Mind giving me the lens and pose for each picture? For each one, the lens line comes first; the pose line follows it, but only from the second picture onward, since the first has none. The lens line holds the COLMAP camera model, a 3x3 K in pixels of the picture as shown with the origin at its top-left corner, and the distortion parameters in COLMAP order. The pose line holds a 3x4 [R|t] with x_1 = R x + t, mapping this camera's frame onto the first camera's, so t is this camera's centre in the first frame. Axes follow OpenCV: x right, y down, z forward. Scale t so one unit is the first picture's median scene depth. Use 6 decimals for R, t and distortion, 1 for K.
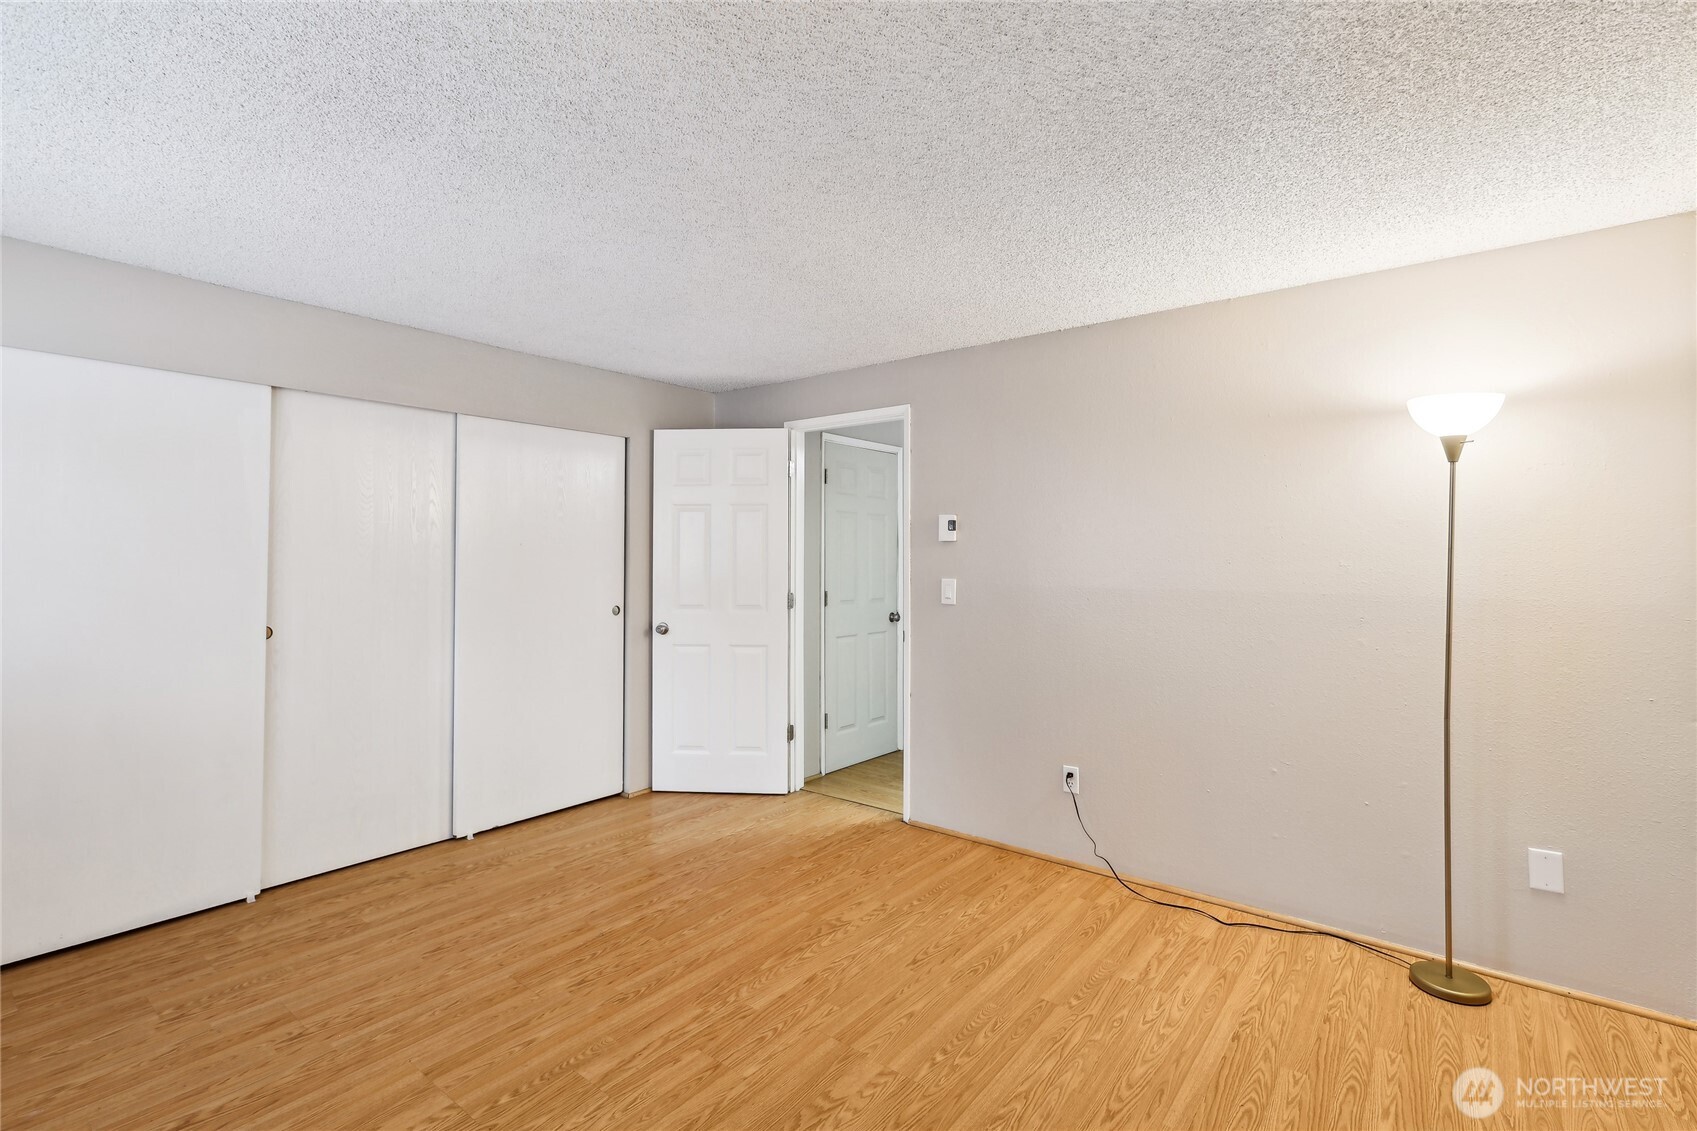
lens RADIAL K [[770.4, 0, 854.5], [0, 770.4, 557.0], [0, 0, 1]] dist [-0.001607, 0.000906]
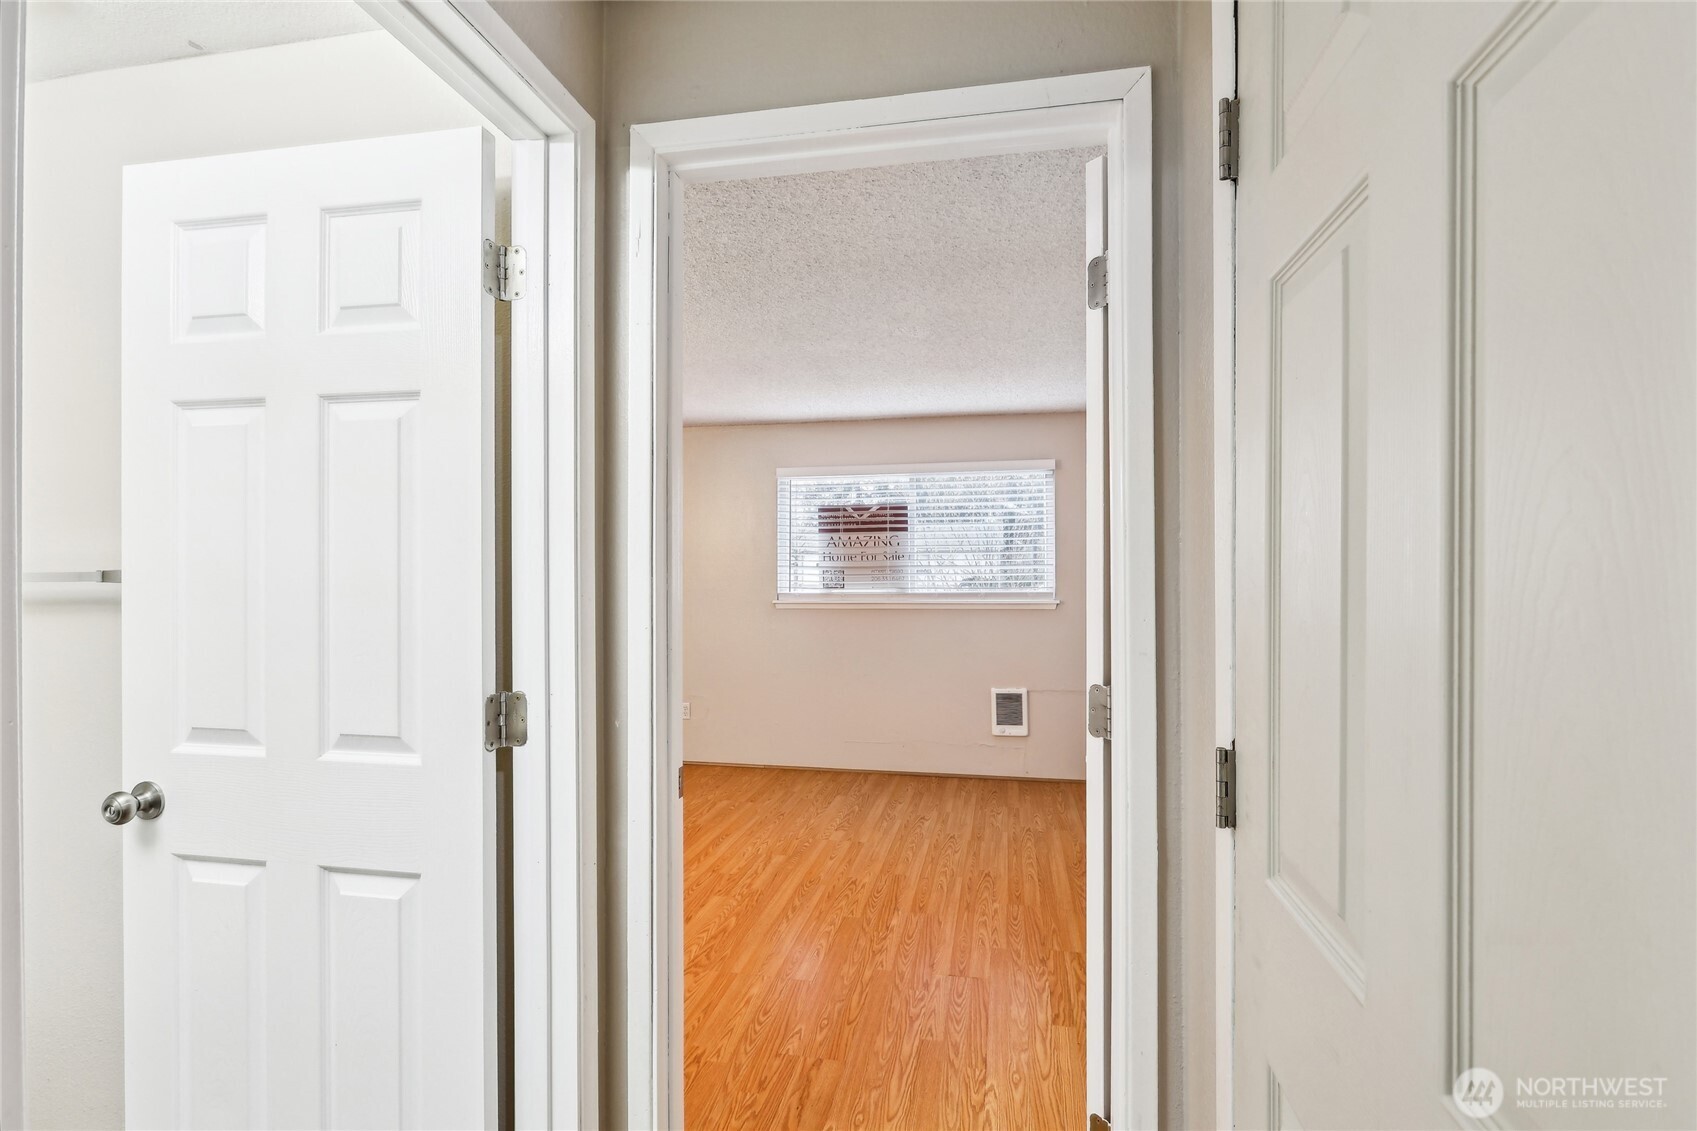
lens RADIAL K [[770.4, 0, 857.1], [0, 770.4, 571.6], [0, 0, 1]] dist [-0.001607, 0.000906]
pose [[-0.892568, -0.001007, -0.450912, 0.271290], [-0.001367, 0.999999, 0.000472, 0.000268], [0.450911, 0.001038, -0.892568, 2.356431]]
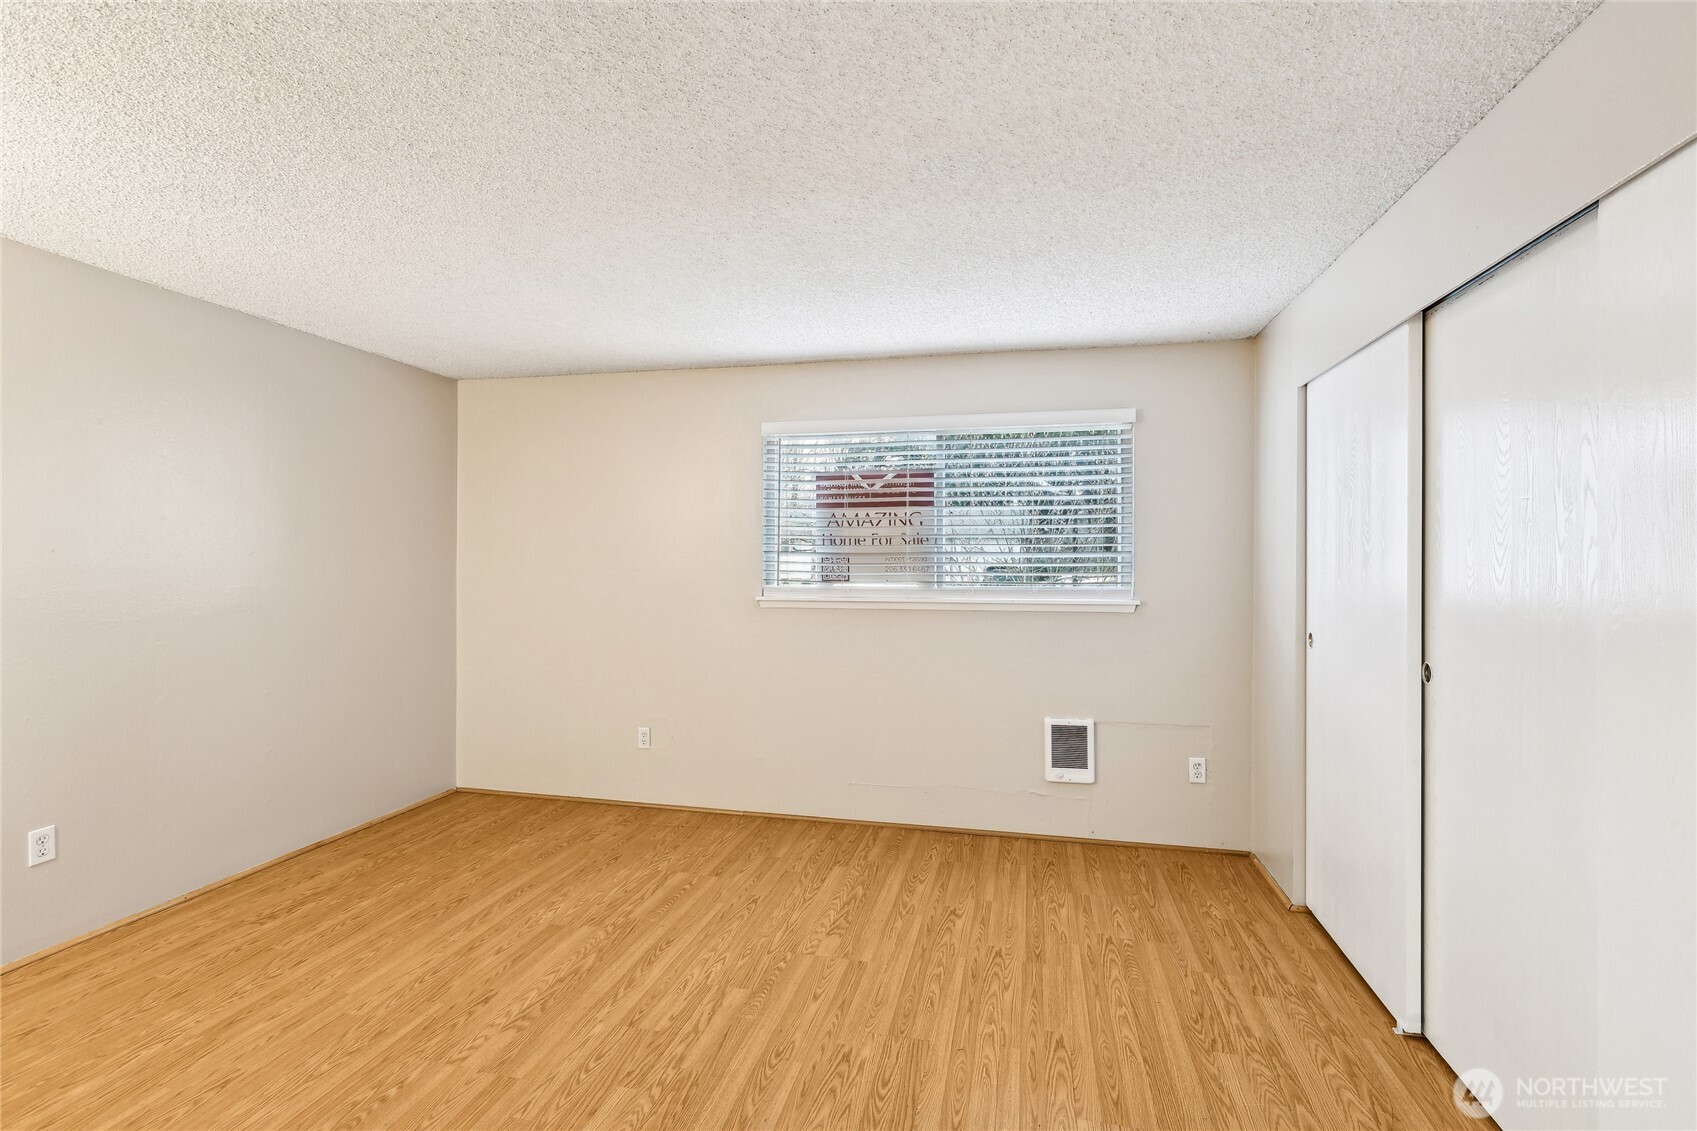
lens RADIAL K [[770.4, 0, 856.1], [0, 770.4, 570.9], [0, 0, 1]] dist [-0.001607, 0.000906]
pose [[-0.905634, 0.000057, -0.424060, -0.003215], [-0.007811, 0.999828, 0.016815, -0.002539], [0.423988, 0.018541, -0.905478, 1.876021]]
